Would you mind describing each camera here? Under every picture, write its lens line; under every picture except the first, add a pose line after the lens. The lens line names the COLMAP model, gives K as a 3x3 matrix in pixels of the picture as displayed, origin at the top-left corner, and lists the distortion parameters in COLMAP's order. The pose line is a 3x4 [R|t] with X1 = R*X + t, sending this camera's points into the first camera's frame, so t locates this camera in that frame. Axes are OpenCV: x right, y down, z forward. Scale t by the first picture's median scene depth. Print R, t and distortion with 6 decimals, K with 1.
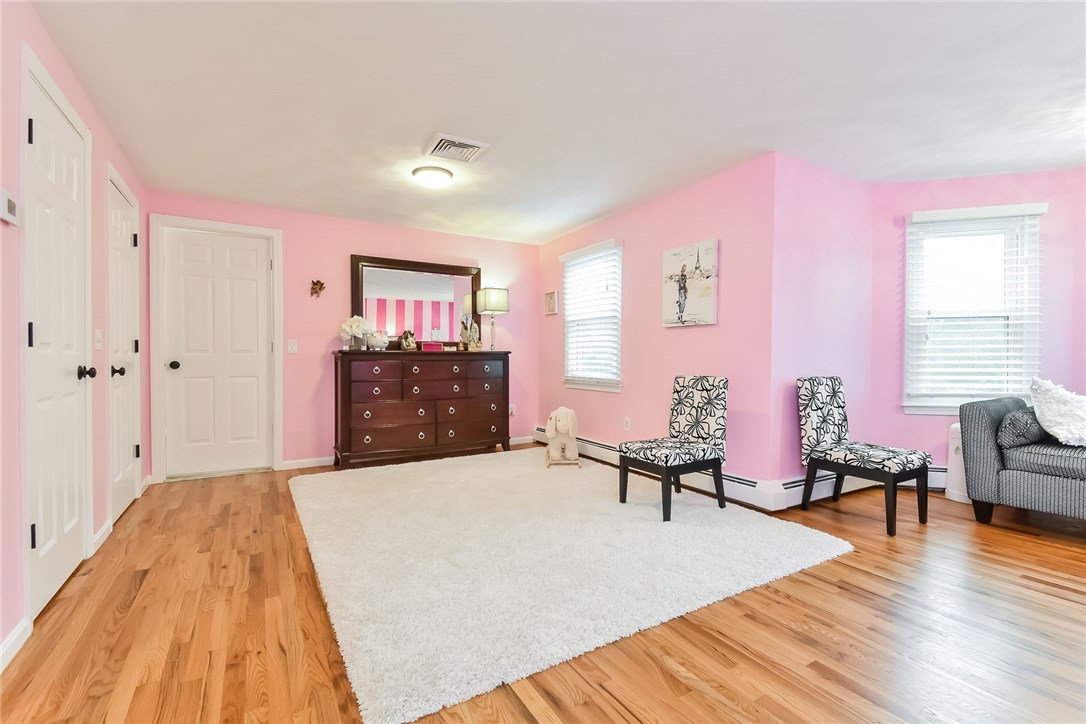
lens RADIAL K [[477.0, 0, 542.7], [0, 477.0, 363.5], [0, 0, 1]] dist [0.018993, -0.002726]
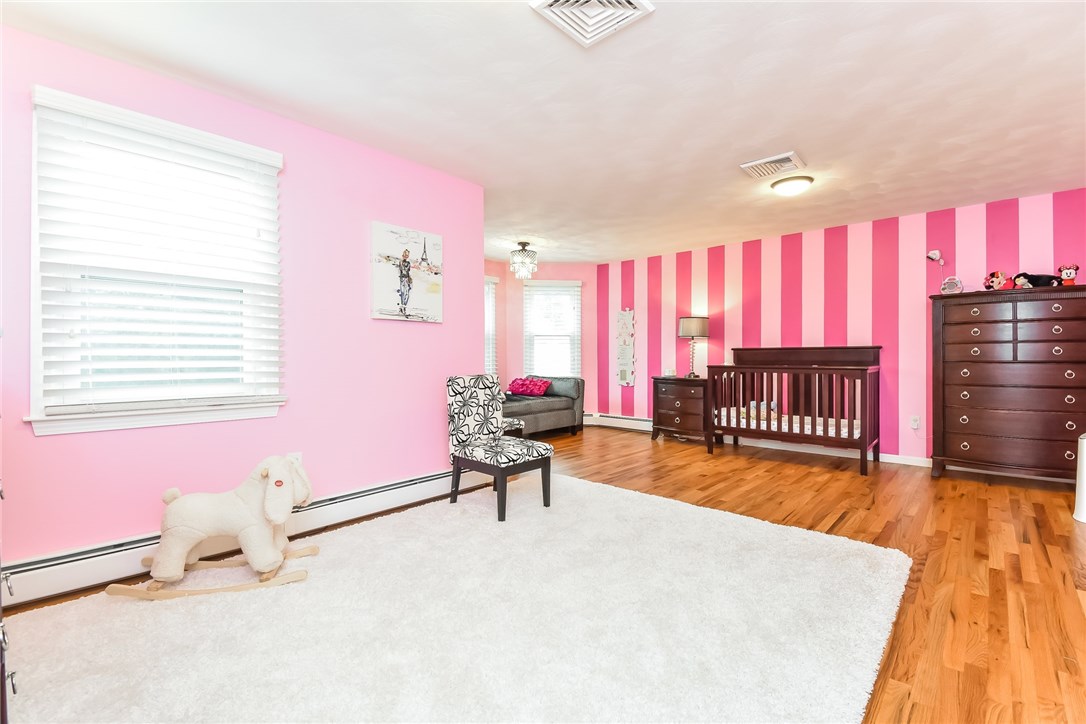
lens RADIAL K [[477.0, 0, 546.0], [0, 477.0, 356.4], [0, 0, 1]] dist [0.018993, -0.002726]
pose [[-0.283000, -0.013847, 0.959020, -0.686845], [0.003513, 0.999874, 0.015473, -0.029119], [-0.959113, 0.007748, -0.282916, 1.132514]]
